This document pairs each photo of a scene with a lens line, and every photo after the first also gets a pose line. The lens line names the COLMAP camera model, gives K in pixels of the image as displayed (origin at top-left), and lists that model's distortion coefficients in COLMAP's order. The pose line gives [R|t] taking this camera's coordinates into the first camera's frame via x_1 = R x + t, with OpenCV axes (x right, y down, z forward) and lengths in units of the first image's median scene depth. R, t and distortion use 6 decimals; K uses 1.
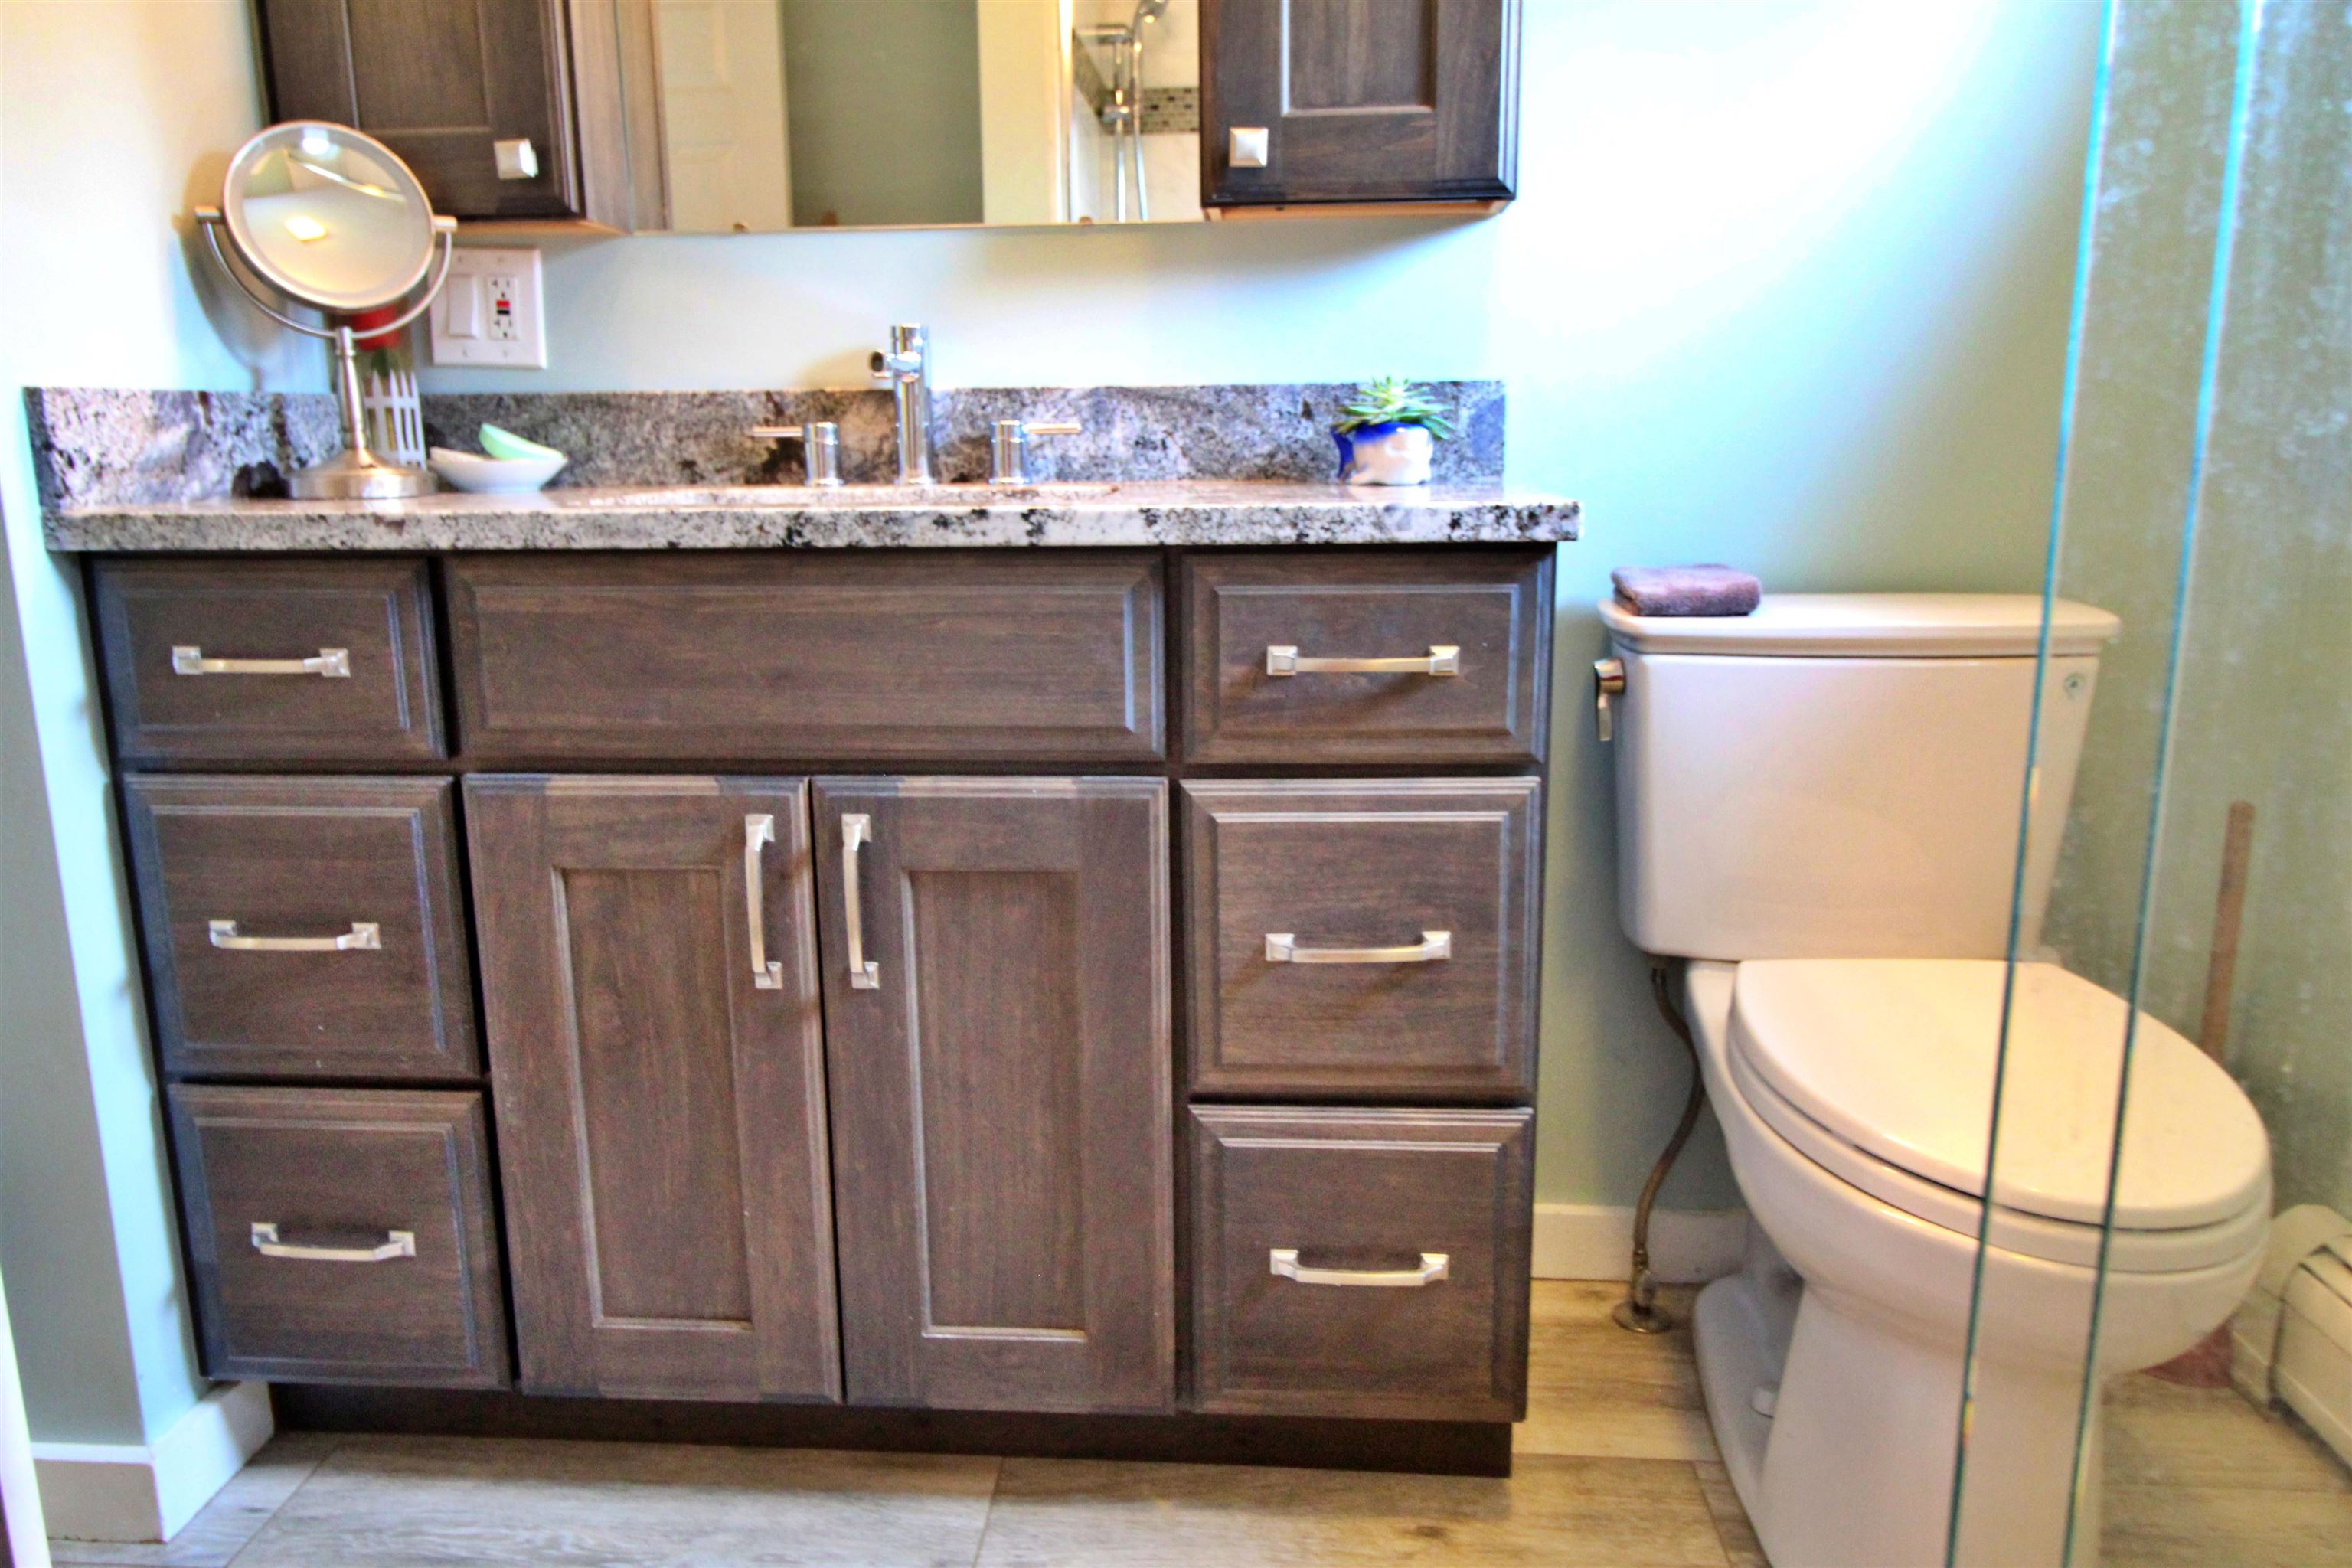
lens RADIAL K [[1624.7, 0, 1177.5], [0, 1624.7, 781.9], [0, 0, 1]] dist [0.008416, 0.000196]
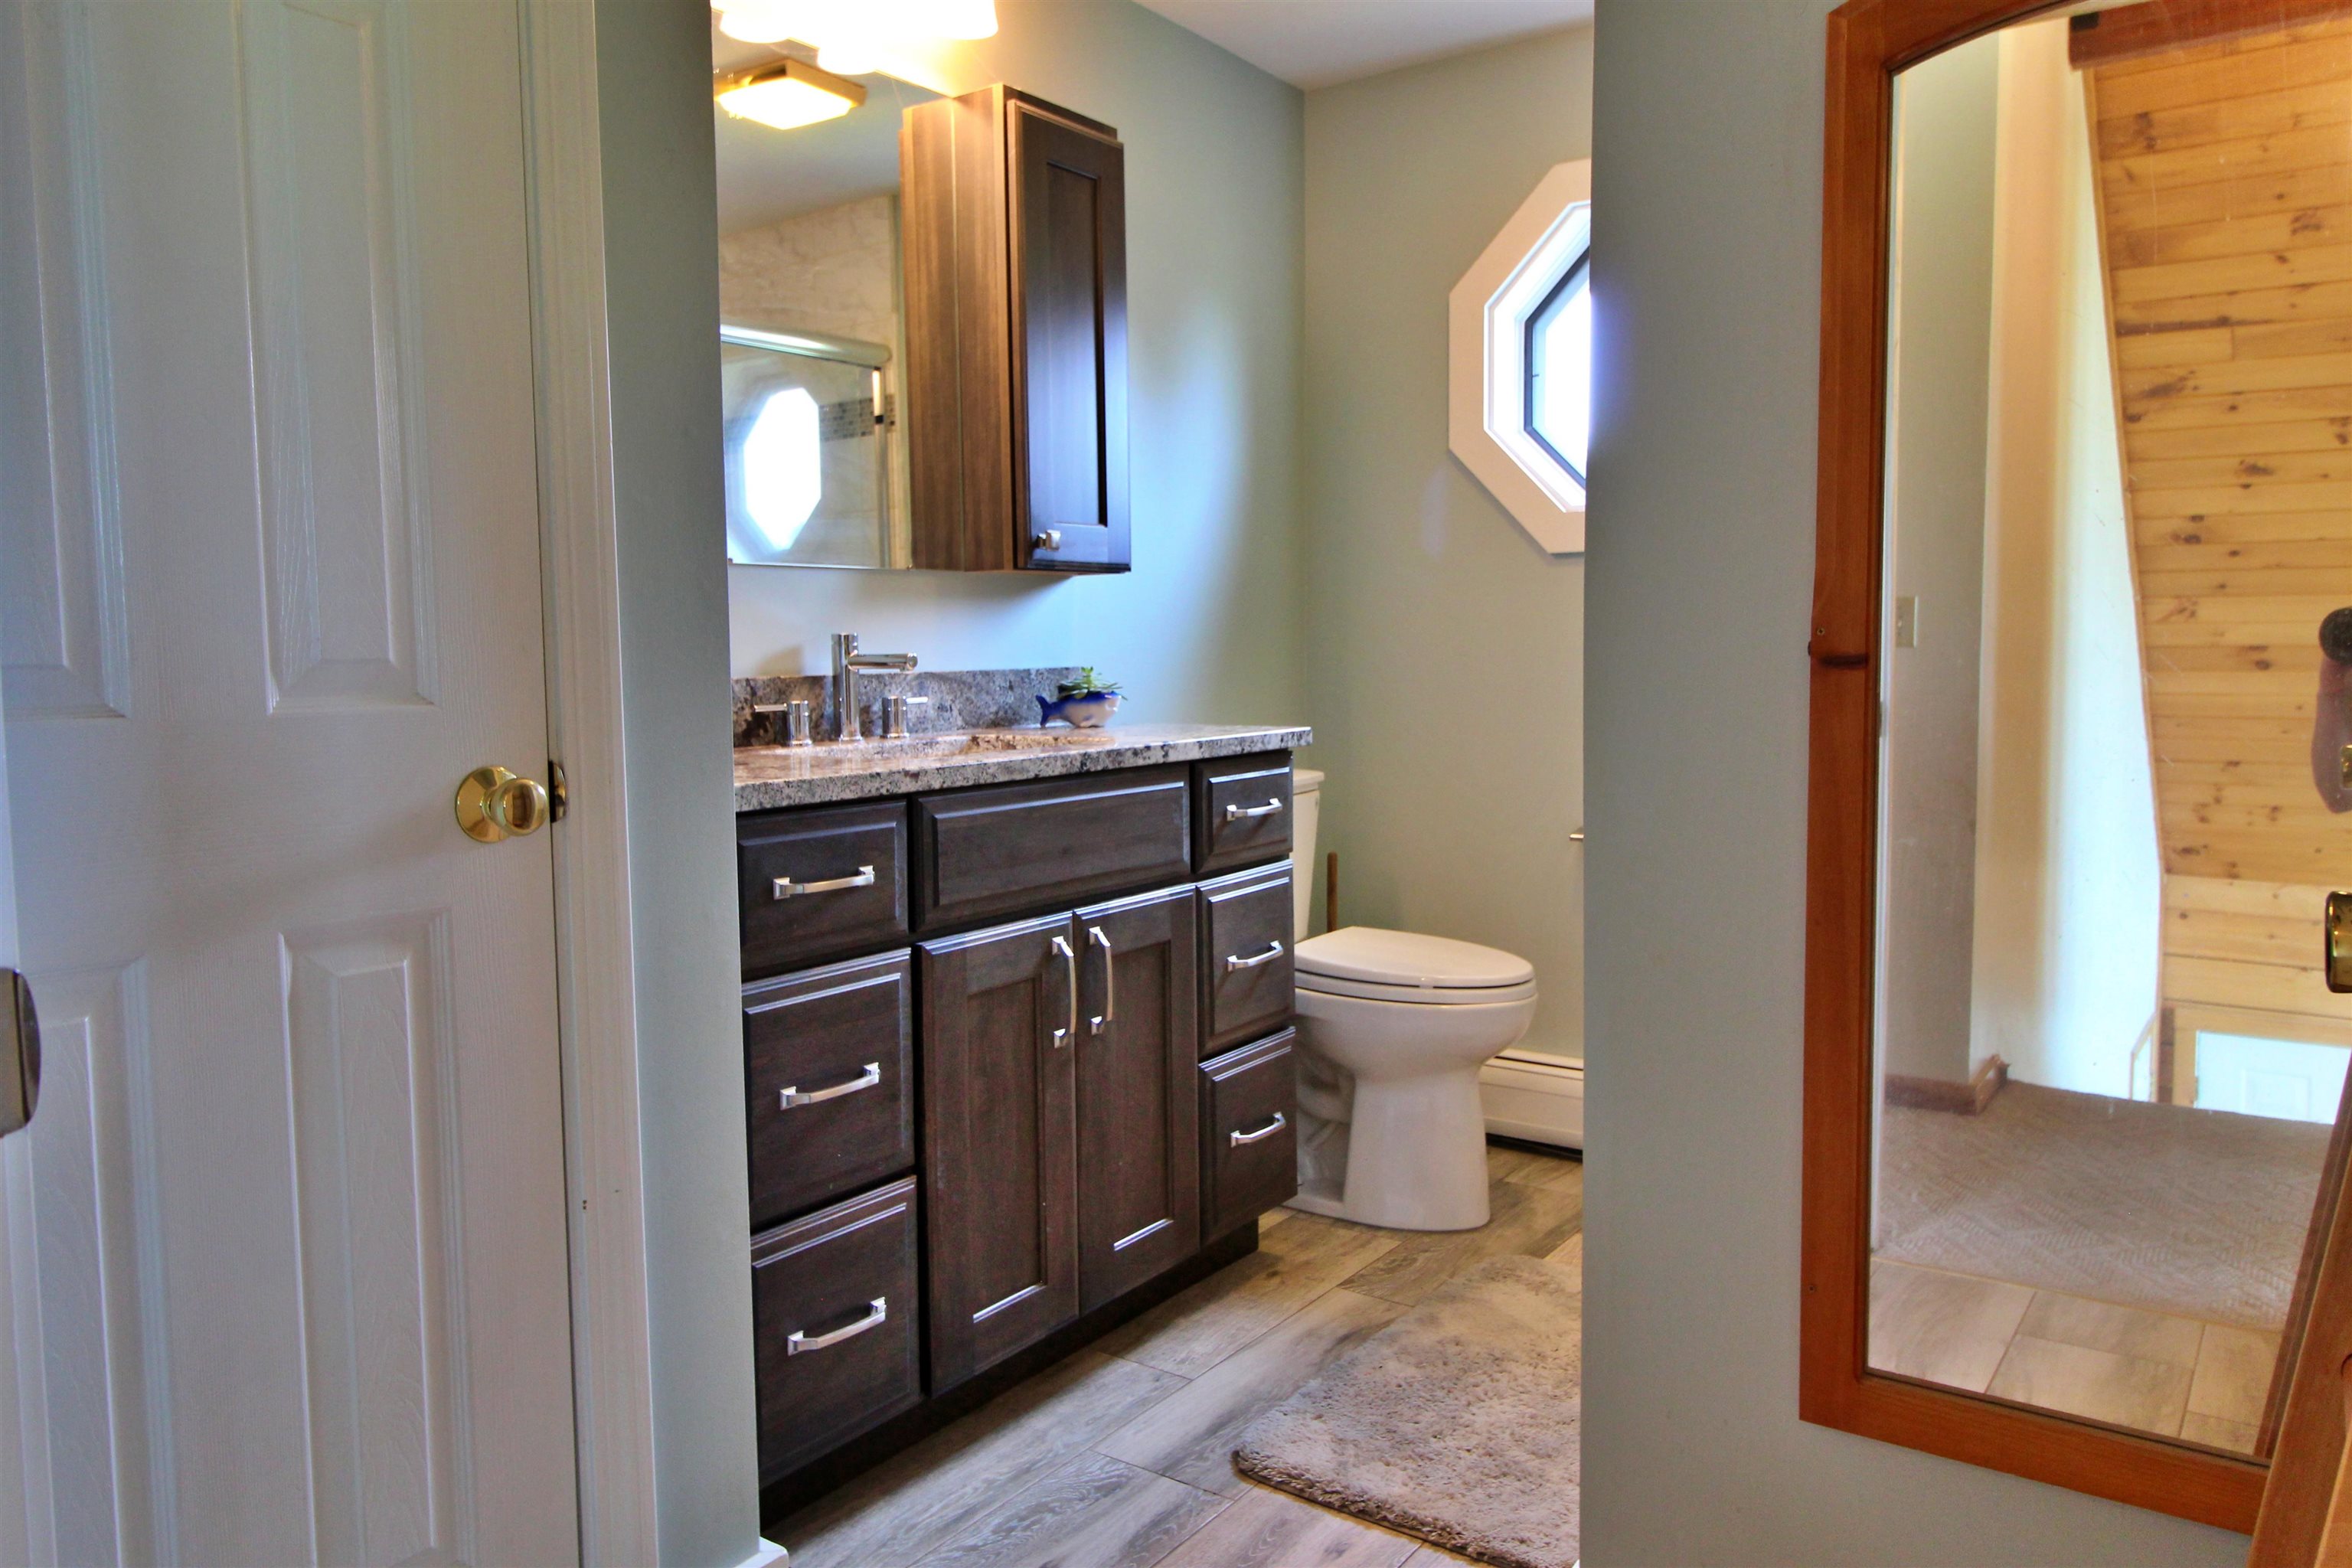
lens RADIAL K [[1624.7, 0, 1182.0], [0, 1624.7, 776.5], [0, 0, 1]] dist [0.008416, 0.000196]
pose [[0.513566, -0.065274, 0.855564, -1.562001], [0.190022, 0.980996, -0.039220, -0.049438], [-0.836745, 0.182718, 0.516209, 0.021022]]
